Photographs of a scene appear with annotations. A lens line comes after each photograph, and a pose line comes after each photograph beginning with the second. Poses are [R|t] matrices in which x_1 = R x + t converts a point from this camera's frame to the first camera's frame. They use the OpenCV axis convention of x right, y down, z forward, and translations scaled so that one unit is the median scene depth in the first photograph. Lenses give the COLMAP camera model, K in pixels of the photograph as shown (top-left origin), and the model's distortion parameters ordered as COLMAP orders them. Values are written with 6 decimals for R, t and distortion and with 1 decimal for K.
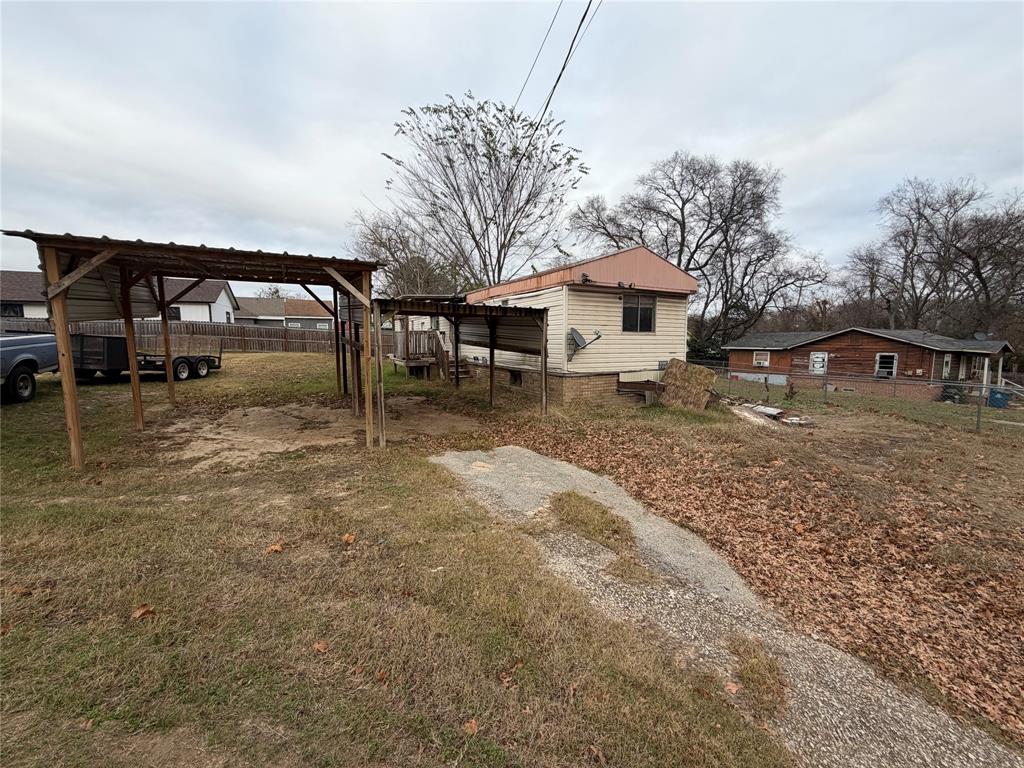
lens RADIAL K [[419.0, 0, 513.3], [0, 419.0, 374.5], [0, 0, 1]] dist [-0.001290, -0.000821]
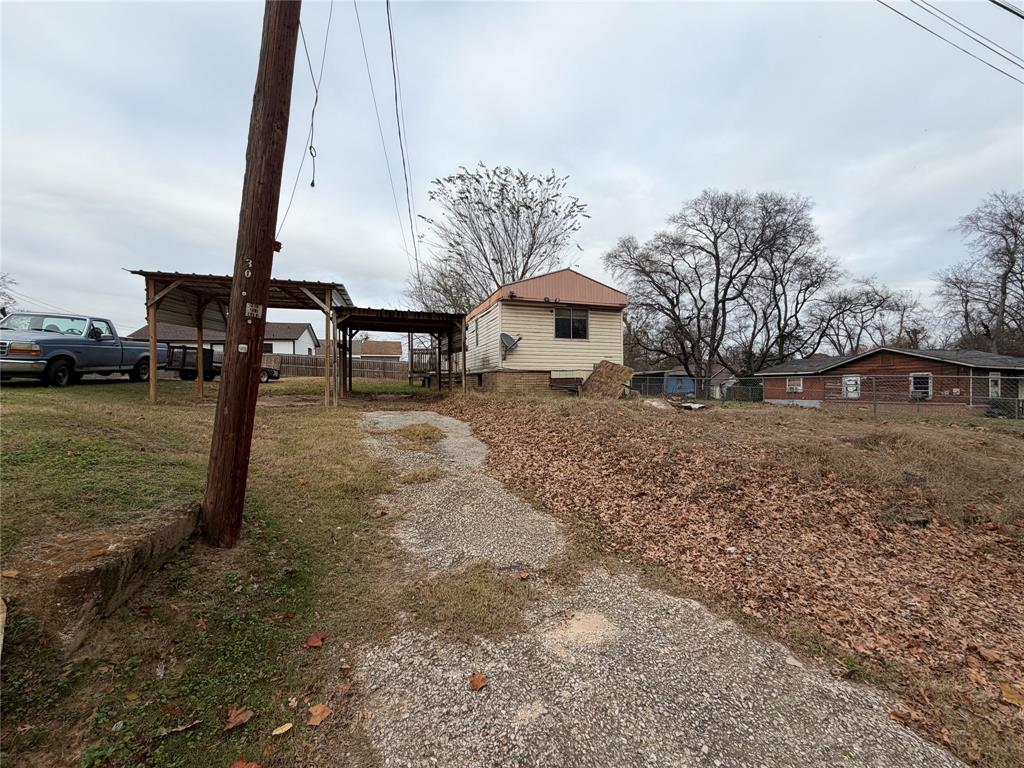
lens RADIAL K [[419.0, 0, 512.3], [0, 419.0, 374.5], [0, 0, 1]] dist [-0.001290, -0.000821]
pose [[0.980730, -0.009598, -0.195132, 0.181462], [-0.011341, 0.994311, -0.105908, 0.065089], [0.195038, 0.106080, 0.975042, -0.100250]]
